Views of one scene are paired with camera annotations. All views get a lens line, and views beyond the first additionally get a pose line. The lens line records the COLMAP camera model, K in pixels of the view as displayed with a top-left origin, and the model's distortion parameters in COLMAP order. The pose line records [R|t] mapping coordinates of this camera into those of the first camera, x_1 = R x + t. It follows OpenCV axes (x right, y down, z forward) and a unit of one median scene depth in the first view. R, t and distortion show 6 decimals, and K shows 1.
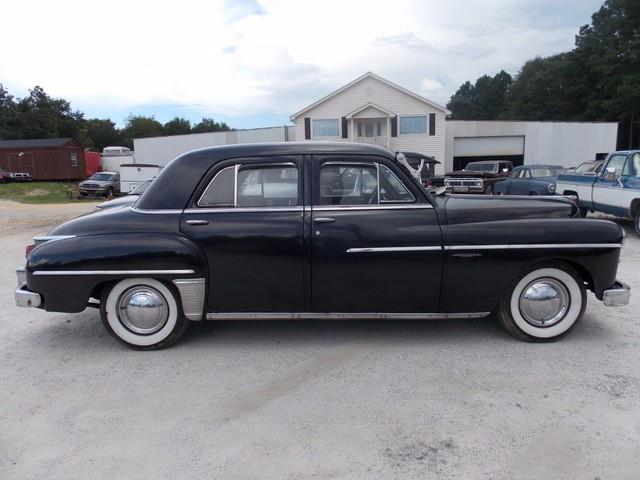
lens RADIAL K [[438.4, 0, 322.2], [0, 438.4, 236.9], [0, 0, 1]] dist [0.002547, -0.000913]
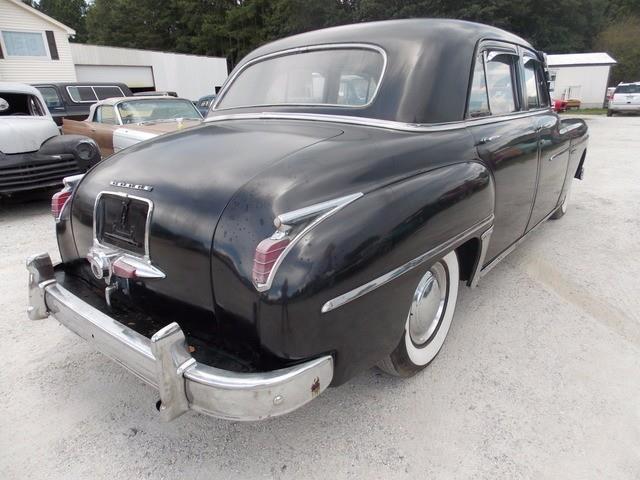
lens RADIAL K [[438.4, 0, 322.2], [0, 438.4, 236.9], [0, 0, 1]] dist [0.002547, -0.000913]
pose [[0.616422, -0.241504, 0.749466, -0.127631], [0.139542, 0.970244, 0.197876, -0.007146], [-0.774952, -0.017393, 0.631780, 0.104949]]
